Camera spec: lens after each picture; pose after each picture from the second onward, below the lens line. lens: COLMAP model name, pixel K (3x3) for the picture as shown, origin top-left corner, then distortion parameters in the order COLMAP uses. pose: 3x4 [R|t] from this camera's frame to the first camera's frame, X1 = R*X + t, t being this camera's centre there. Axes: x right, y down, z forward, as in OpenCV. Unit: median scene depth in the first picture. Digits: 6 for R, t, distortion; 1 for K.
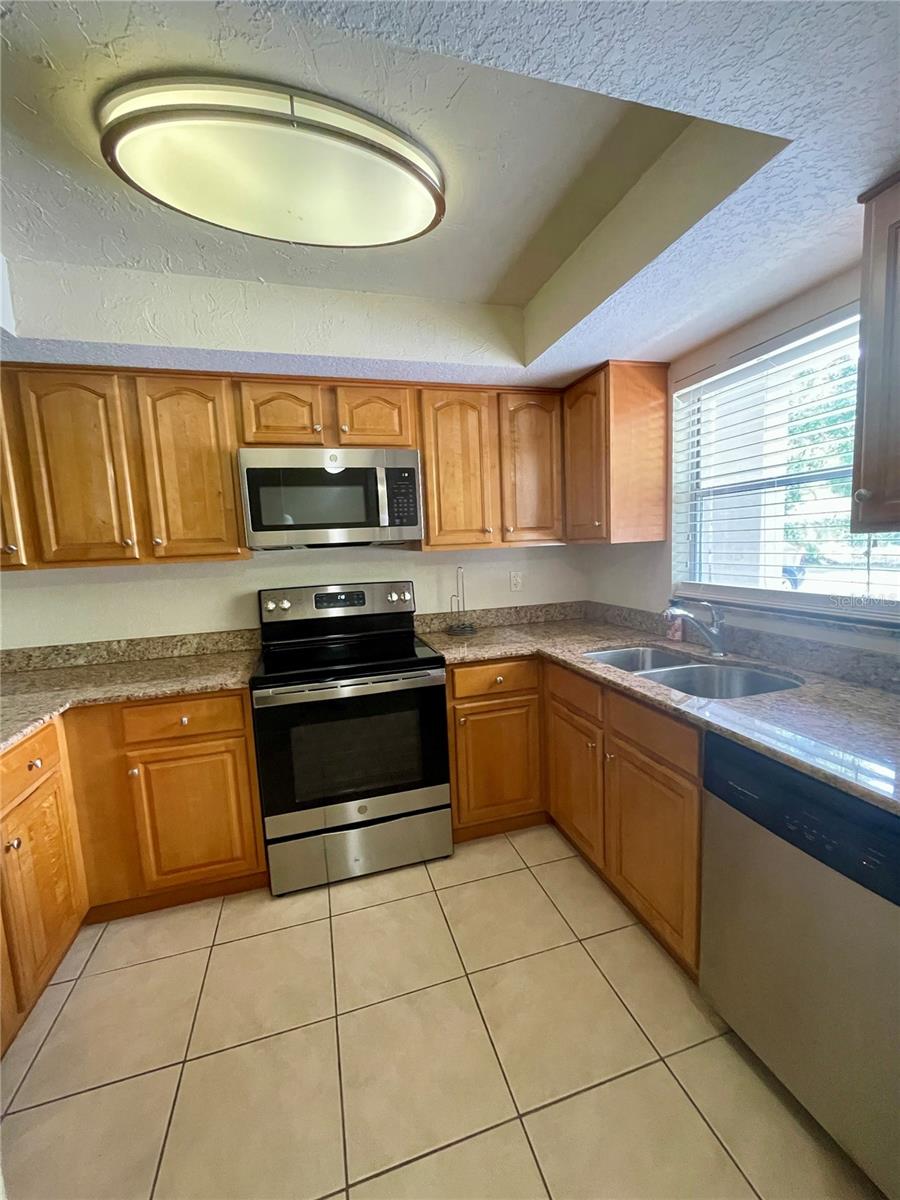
lens RADIAL K [[483.6, 0, 451.9], [0, 483.6, 601.7], [0, 0, 1]] dist [-0.001032, 0.000436]
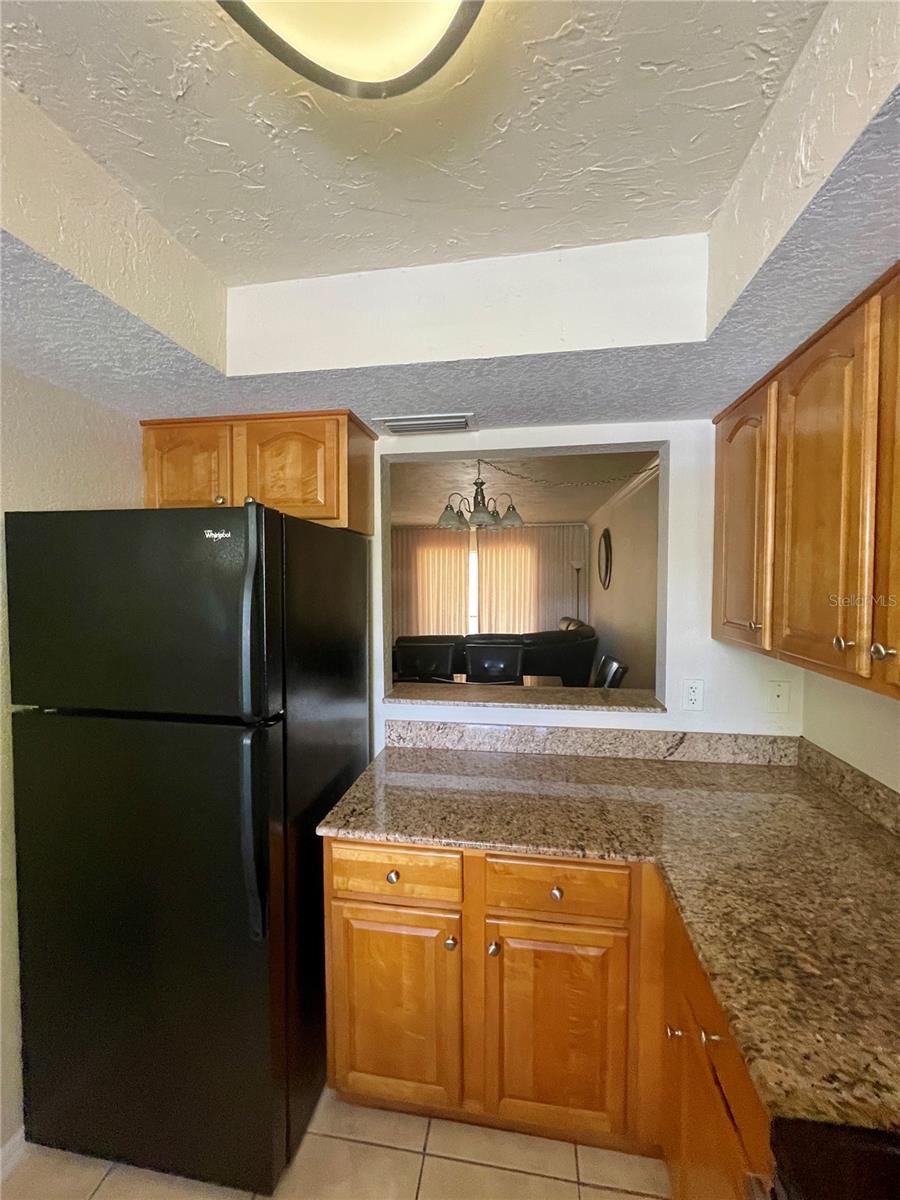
lens RADIAL K [[483.6, 0, 451.9], [0, 483.6, 601.7], [0, 0, 1]] dist [-0.001032, 0.000436]
pose [[-0.424398, 0.095292, -0.900447, -0.055748], [-0.084236, 0.985979, 0.144046, -0.186720], [0.901549, 0.136983, -0.410421, 0.775382]]
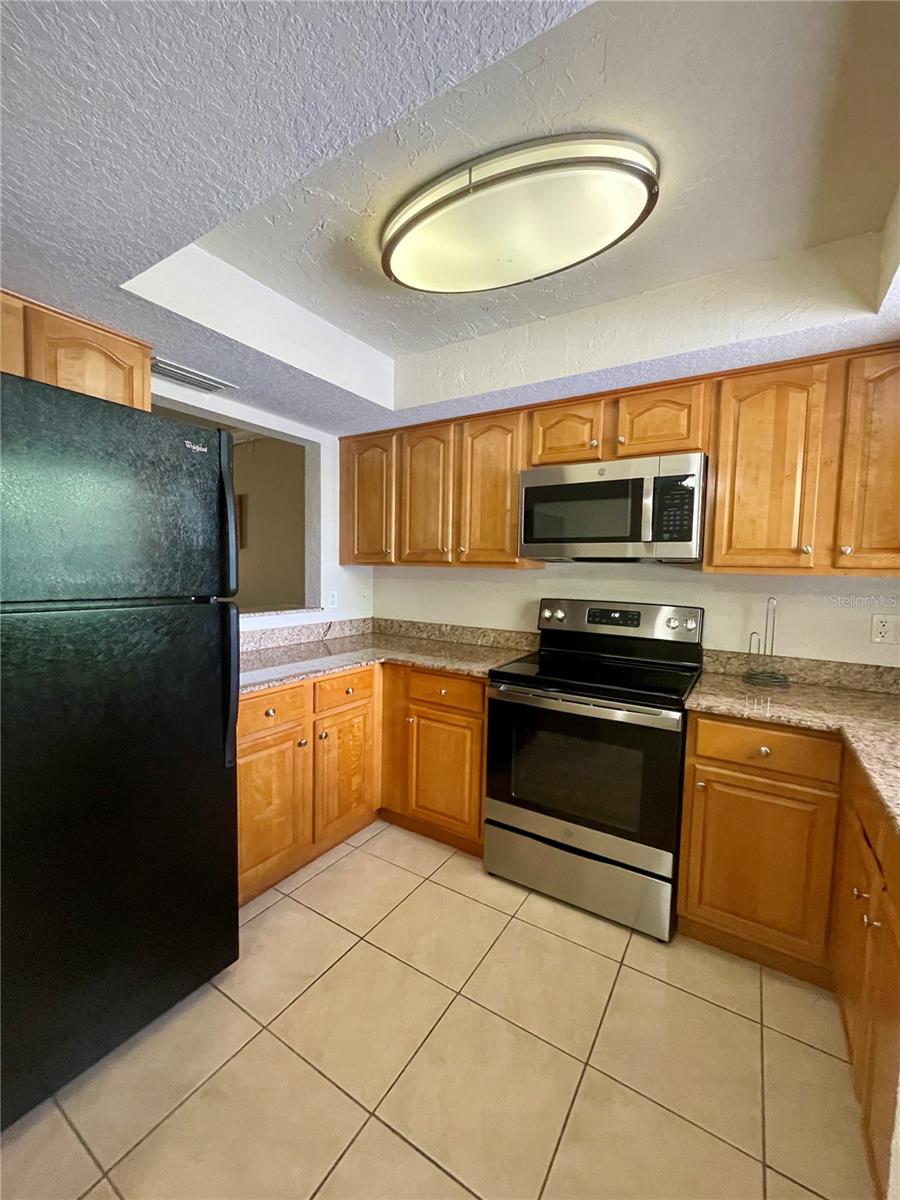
lens RADIAL K [[483.6, 0, 451.9], [0, 483.6, 601.7], [0, 0, 1]] dist [-0.001032, 0.000436]
pose [[0.661394, 0.110779, -0.741813, 0.308699], [-0.139802, 0.989908, 0.023183, -0.014644], [0.736895, 0.088374, 0.670206, 0.137009]]
